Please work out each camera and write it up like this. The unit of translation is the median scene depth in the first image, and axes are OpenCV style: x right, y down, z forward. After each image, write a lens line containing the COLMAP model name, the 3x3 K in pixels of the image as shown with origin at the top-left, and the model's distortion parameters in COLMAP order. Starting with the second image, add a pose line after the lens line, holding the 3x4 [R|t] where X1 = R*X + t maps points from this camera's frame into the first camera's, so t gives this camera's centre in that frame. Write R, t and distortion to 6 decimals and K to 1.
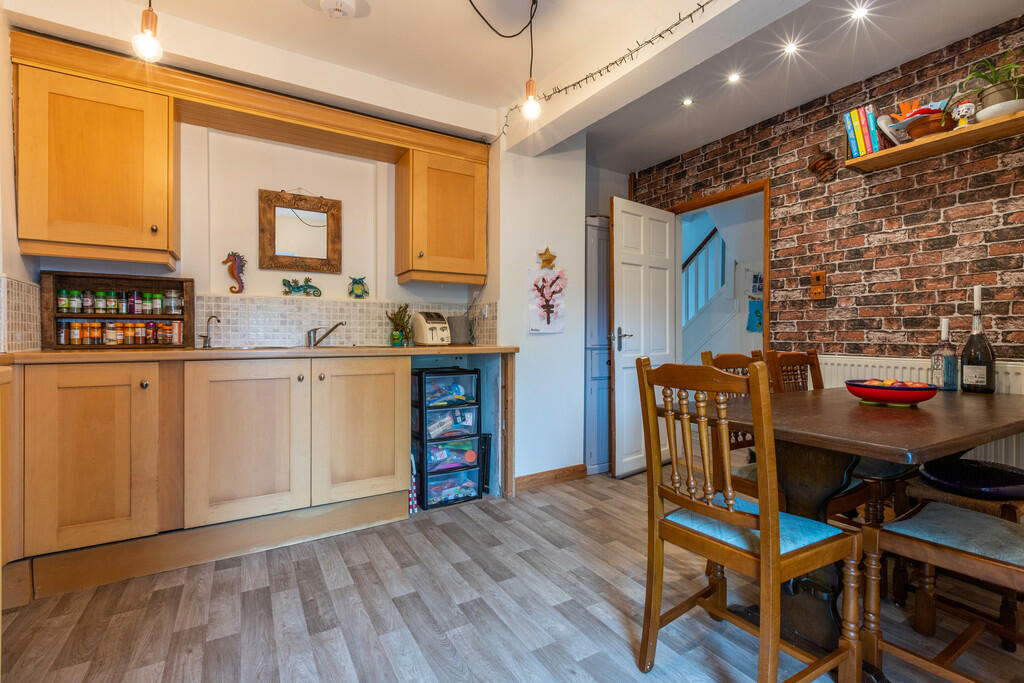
lens RADIAL K [[465.5, 0, 510.9], [0, 465.5, 337.5], [0, 0, 1]] dist [-0.021510, -0.000391]
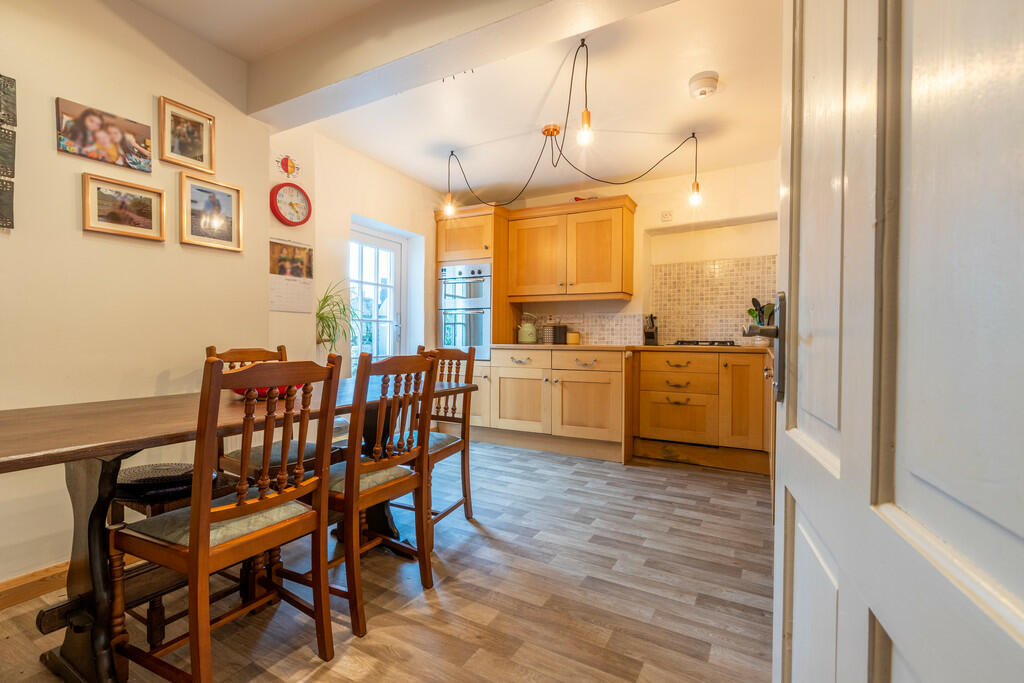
lens RADIAL K [[465.5, 0, 512.8], [0, 465.5, 340.5], [0, 0, 1]] dist [-0.021510, -0.000391]
pose [[-0.865527, -0.003156, -0.500853, 0.784611], [-0.012288, 0.999813, 0.014936, -0.006544], [0.500712, 0.019082, -0.865403, 1.960392]]
